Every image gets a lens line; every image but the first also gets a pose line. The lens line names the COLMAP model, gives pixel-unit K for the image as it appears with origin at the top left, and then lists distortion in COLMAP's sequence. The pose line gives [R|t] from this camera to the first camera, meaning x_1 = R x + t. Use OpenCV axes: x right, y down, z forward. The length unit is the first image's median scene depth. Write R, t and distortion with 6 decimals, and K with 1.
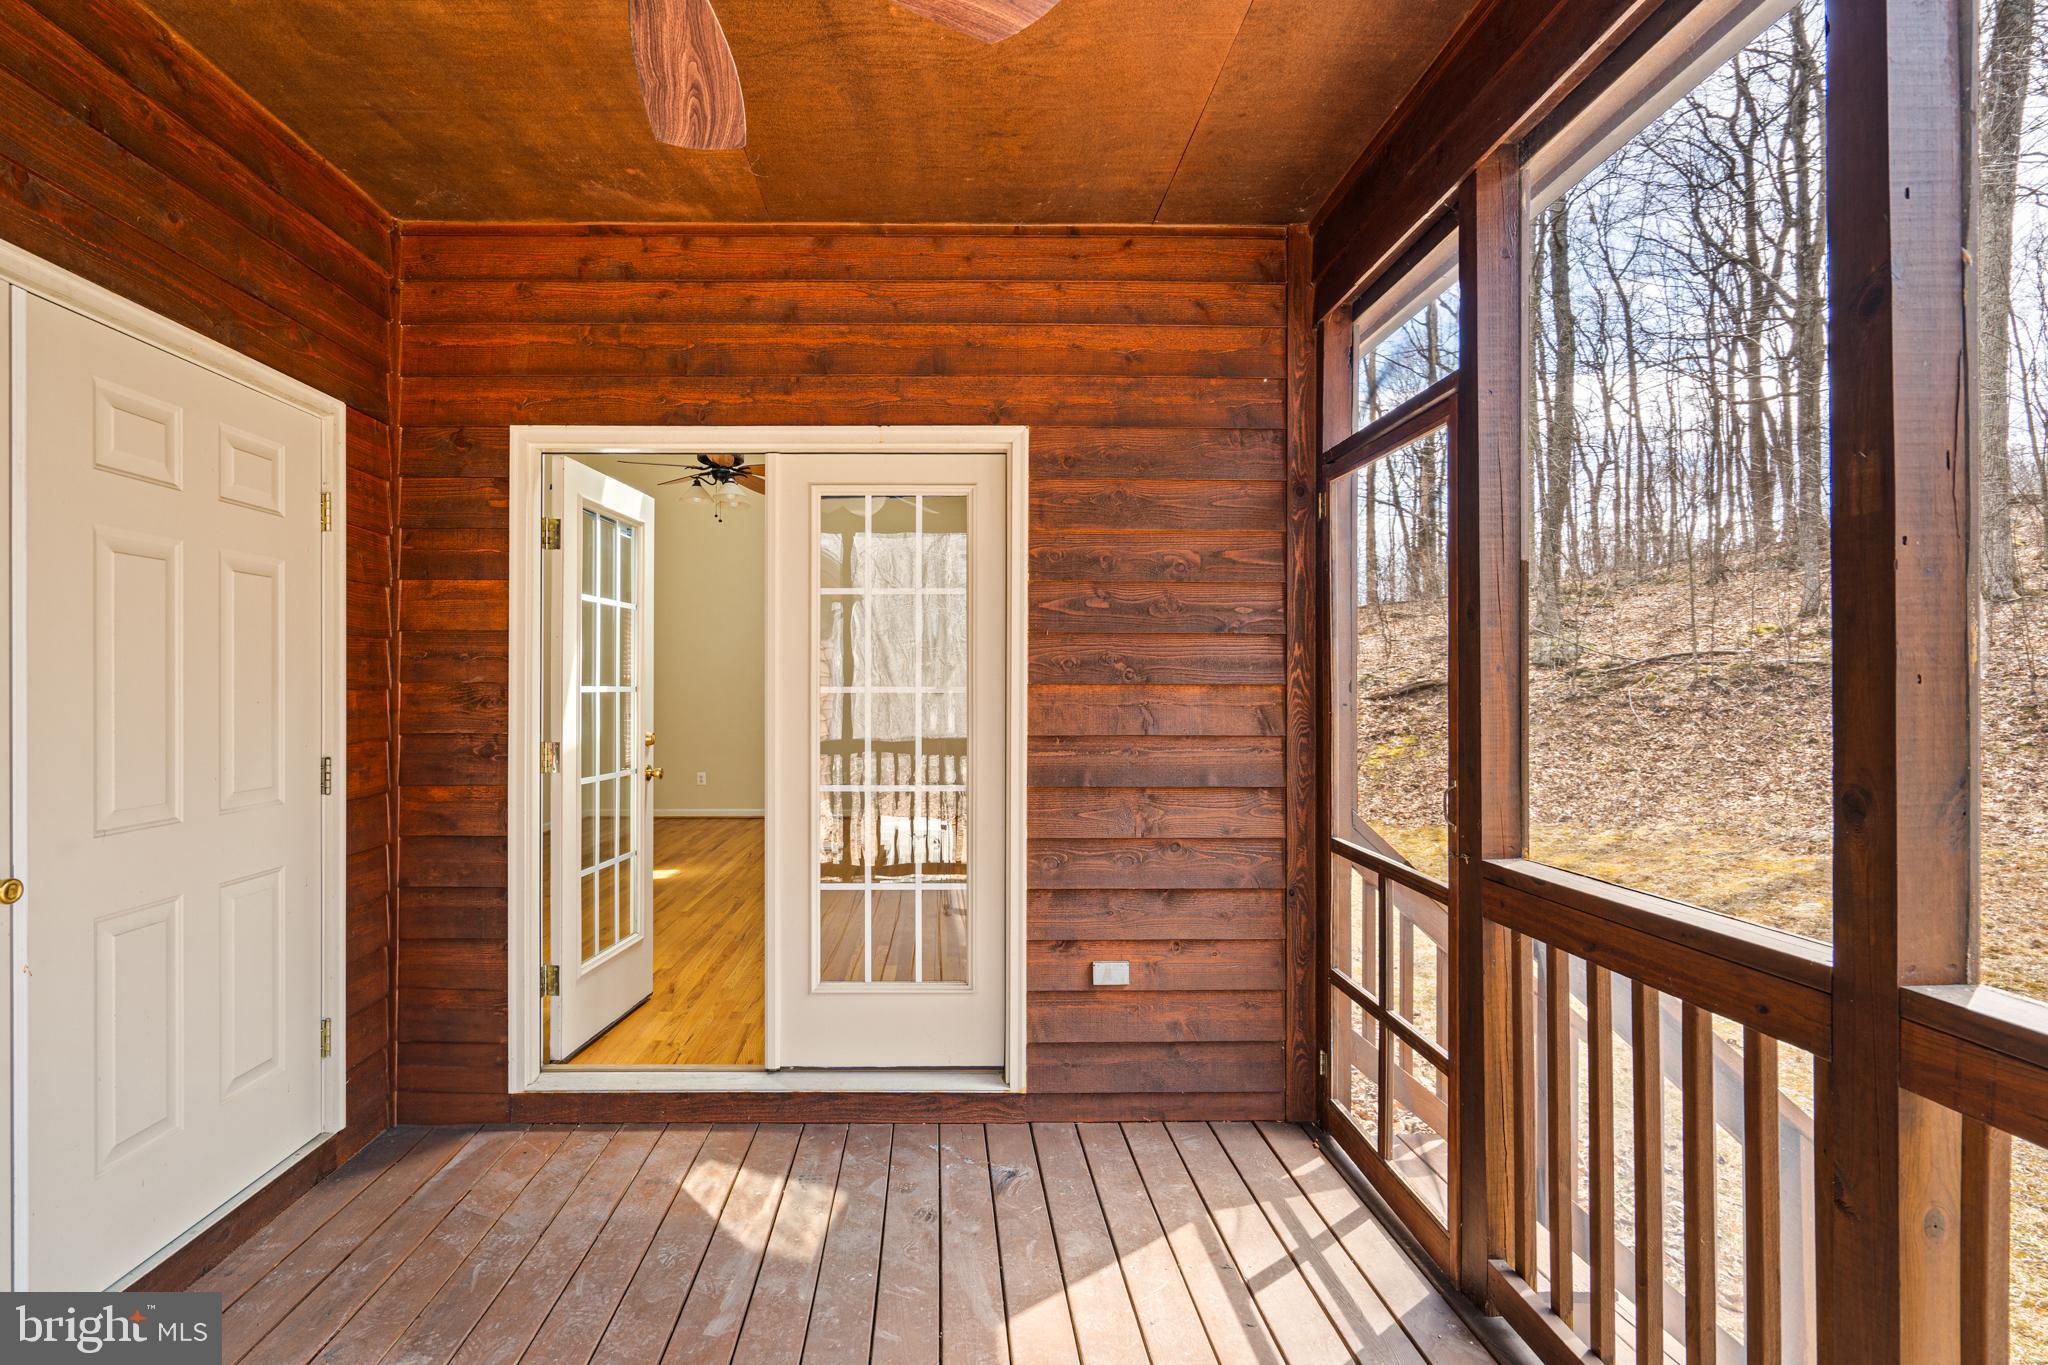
lens RADIAL K [[997.9, 0, 1019.4], [0, 997.9, 688.5], [0, 0, 1]] dist [-0.006054, 0.002805]
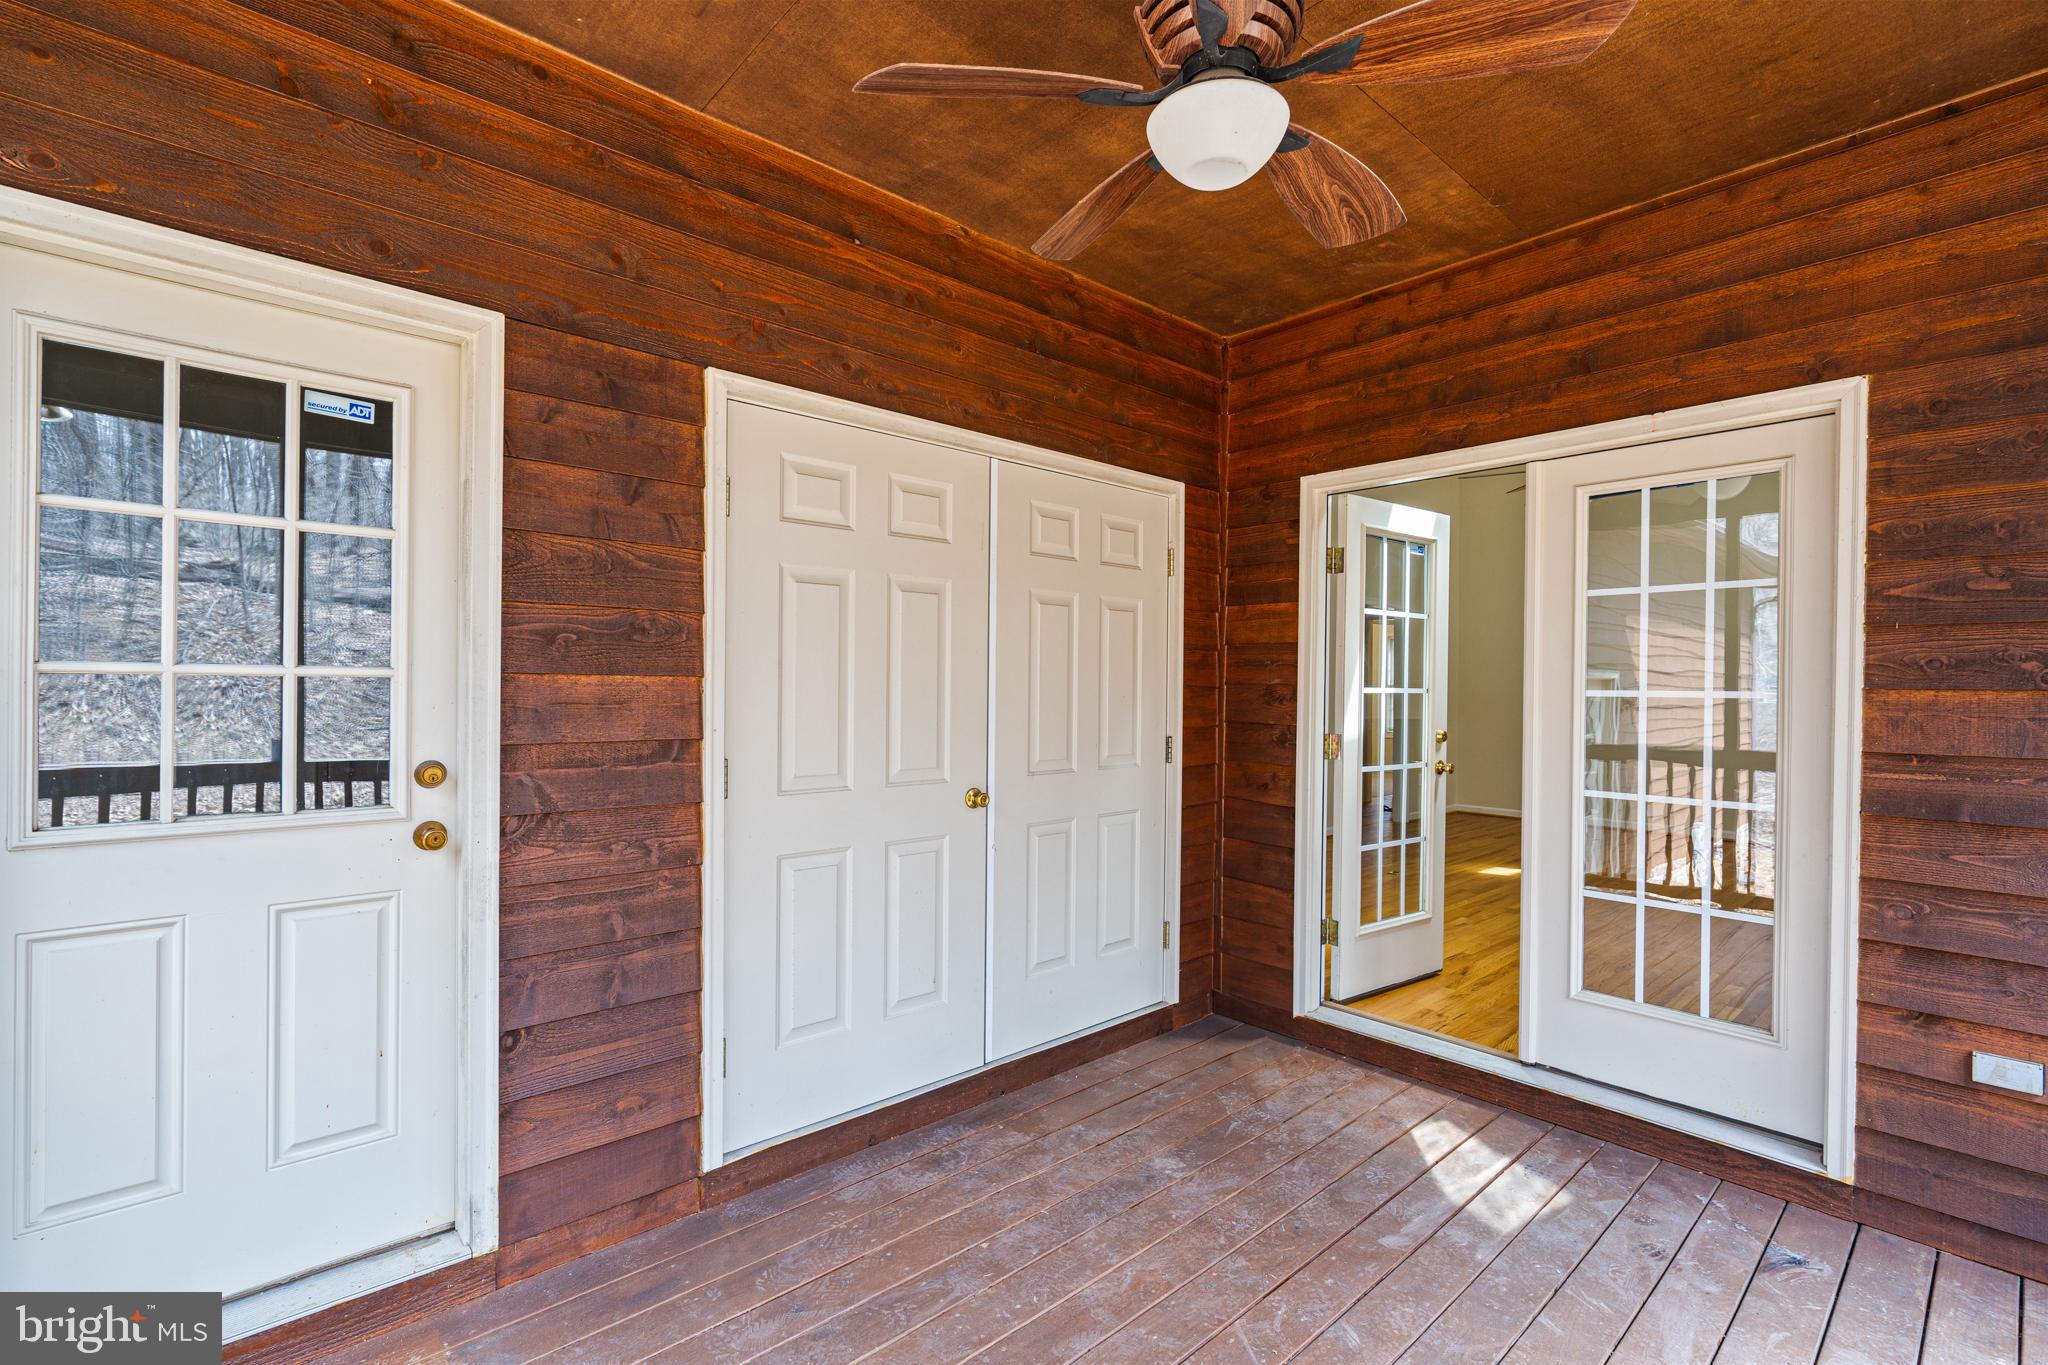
lens RADIAL K [[910.9, 0, 1015.1], [0, 910.9, 684.1], [0, 0, 1]] dist [-0.005759, 0.001949]
pose [[0.664063, 0.004253, -0.747664, 0.103348], [-0.009226, 0.999954, -0.002506, 0.000011], [0.747620, 0.008562, 0.664072, -0.018300]]
